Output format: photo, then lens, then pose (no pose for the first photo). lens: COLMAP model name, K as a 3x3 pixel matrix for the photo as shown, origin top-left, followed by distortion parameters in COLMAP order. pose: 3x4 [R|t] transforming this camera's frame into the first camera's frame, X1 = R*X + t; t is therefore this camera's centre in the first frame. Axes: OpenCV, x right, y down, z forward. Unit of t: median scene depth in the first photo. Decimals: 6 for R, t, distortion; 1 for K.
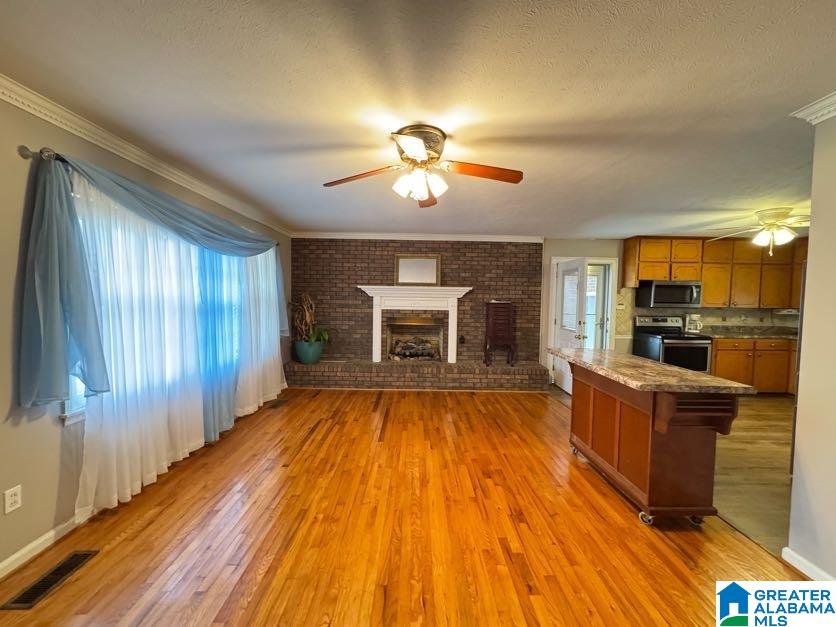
lens RADIAL K [[332.8, 0, 417.6], [0, 332.8, 312.4], [0, 0, 1]] dist [-0.003752, 0.000702]
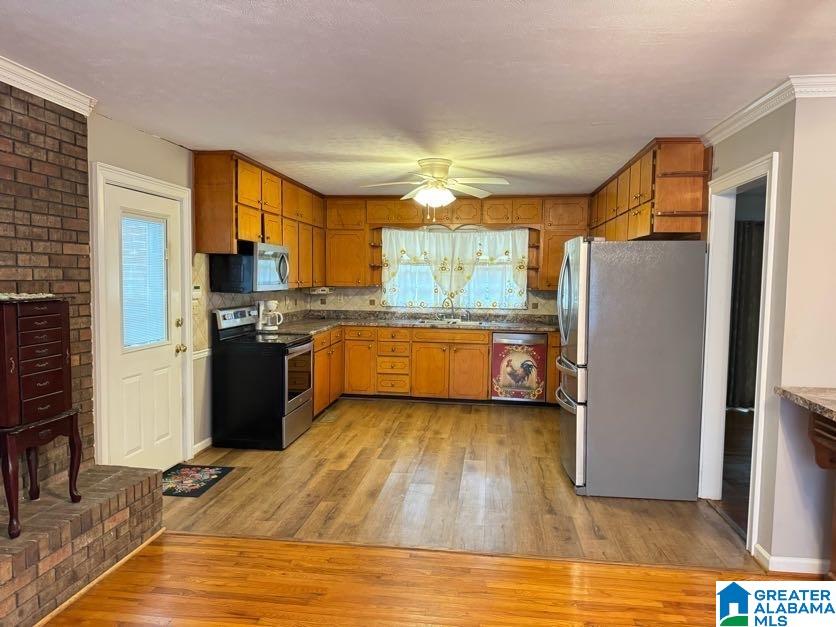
lens RADIAL K [[583.6, 0, 416.6], [0, 583.6, 317.2], [0, 0, 1]] dist [0.046003, -0.051405]
pose [[0.135162, -0.084055, 0.987252, -0.202709], [0.034472, 0.996191, 0.080097, -0.042001], [-0.990224, 0.023207, 0.137545, 0.609964]]
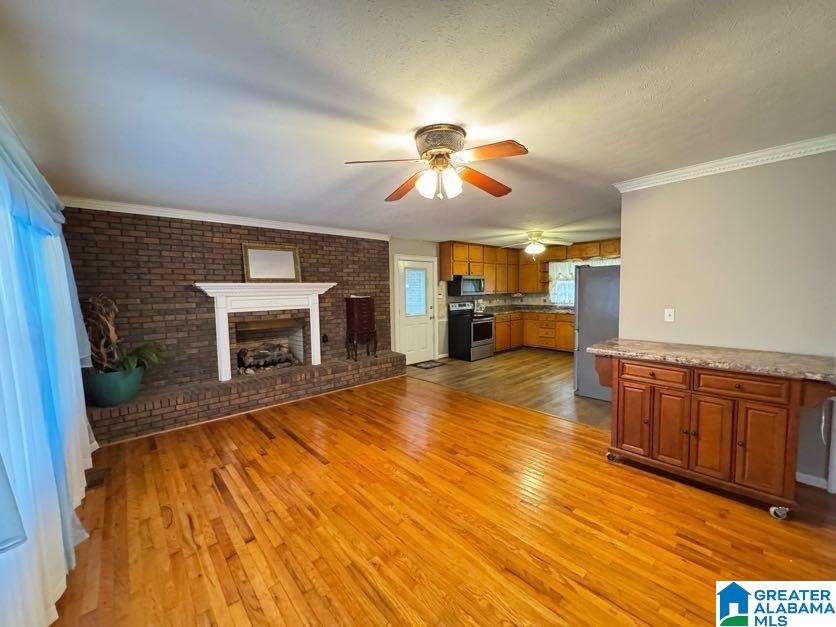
lens RADIAL K [[332.8, 0, 417.5], [0, 332.8, 312.5], [0, 0, 1]] dist [-0.003752, 0.000702]
pose [[0.750242, -0.075022, 0.656893, -0.301047], [0.059933, 0.997168, 0.045434, -0.019420], [-0.658441, 0.005283, 0.752614, 0.120631]]
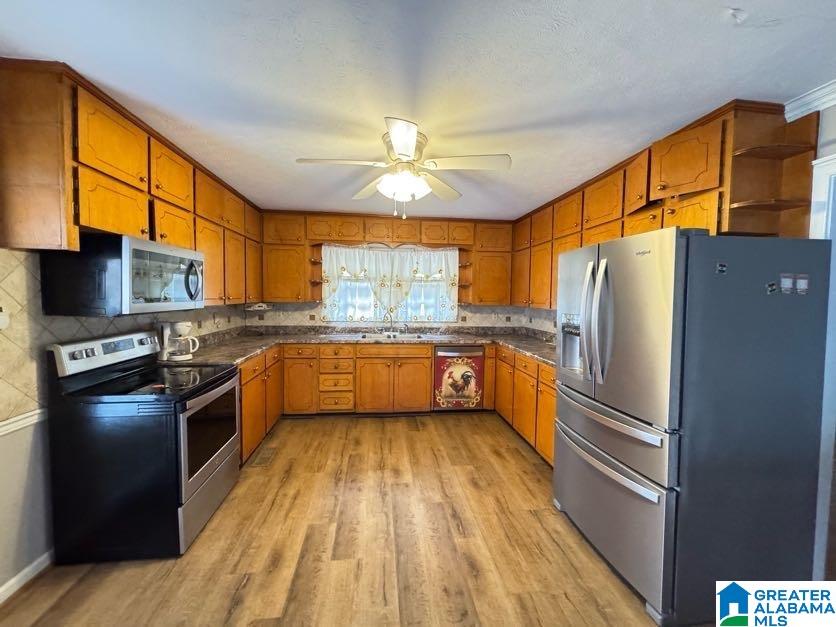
lens RADIAL K [[332.8, 0, 416.5], [0, 332.8, 311.8], [0, 0, 1]] dist [-0.003752, 0.000702]
pose [[-0.109747, -0.068223, 0.991615, 0.337218], [0.029209, 0.996989, 0.071825, -0.034341], [-0.993530, 0.036846, -0.107424, 0.742210]]
